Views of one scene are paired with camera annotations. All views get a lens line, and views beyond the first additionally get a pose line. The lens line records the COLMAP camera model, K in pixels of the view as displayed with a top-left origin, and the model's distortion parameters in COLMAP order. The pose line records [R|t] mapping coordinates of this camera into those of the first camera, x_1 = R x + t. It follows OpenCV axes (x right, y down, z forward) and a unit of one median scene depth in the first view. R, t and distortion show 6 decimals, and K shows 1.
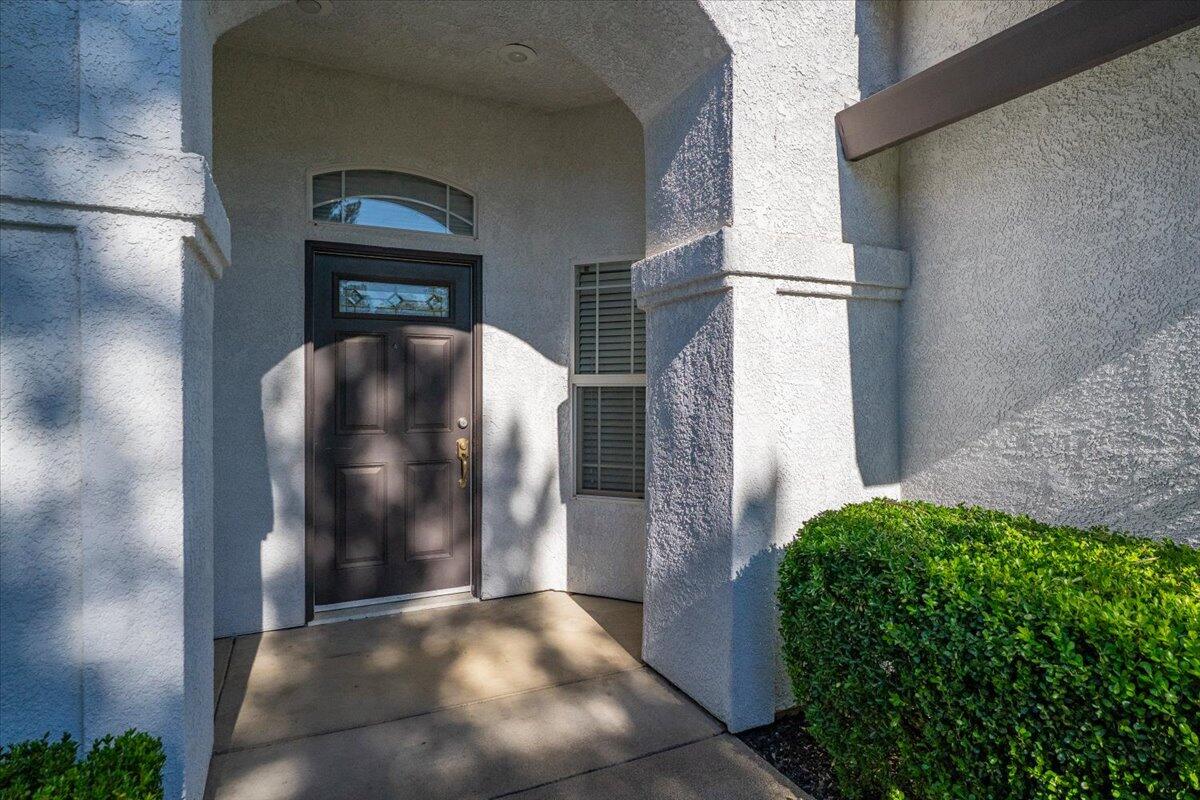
lens RADIAL K [[657.7, 0, 600.0], [0, 657.7, 400.0], [0, 0, 1]] dist [0.018614, 0.000057]
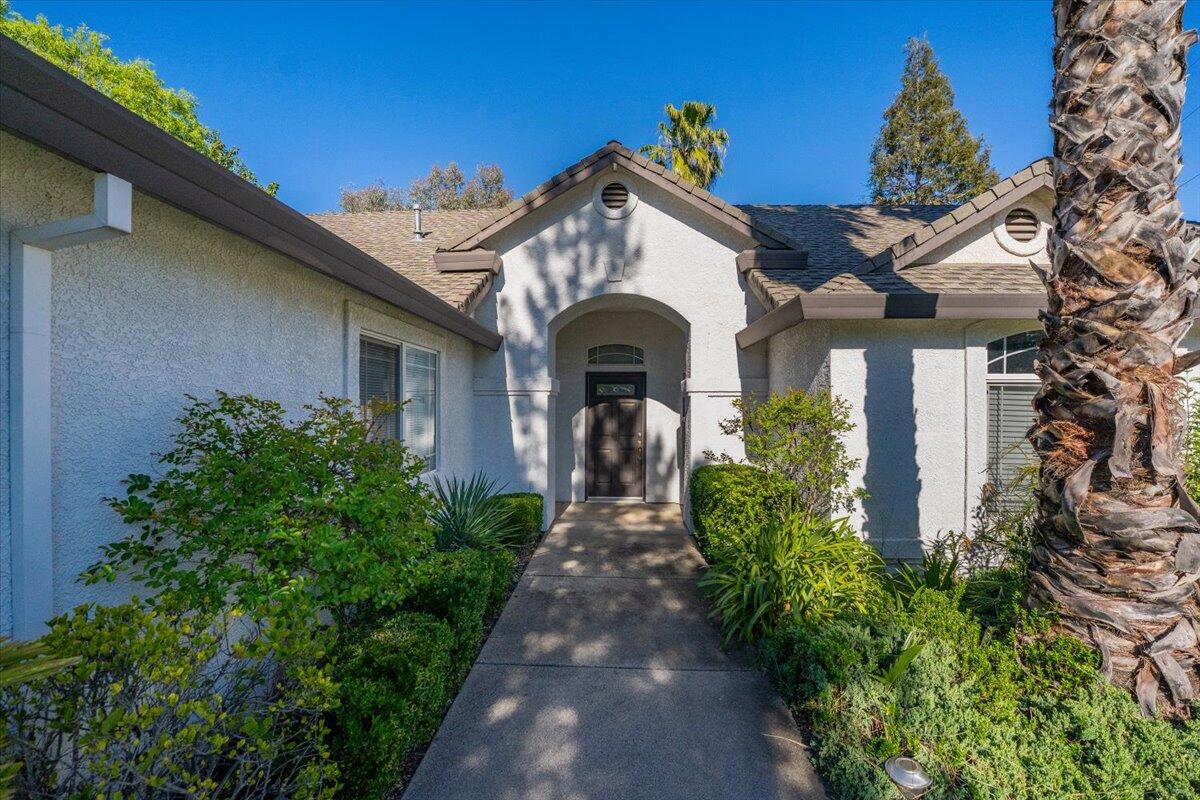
lens RADIAL K [[440.5, 0, 597.5], [0, 440.5, 415.8], [0, 0, 1]] dist [-0.000604, -0.000008]
pose [[0.890695, 0.007856, -0.454533, 0.469823], [-0.010002, 0.999947, -0.002316, -0.038541], [0.454491, 0.006609, 0.890727, -0.688203]]
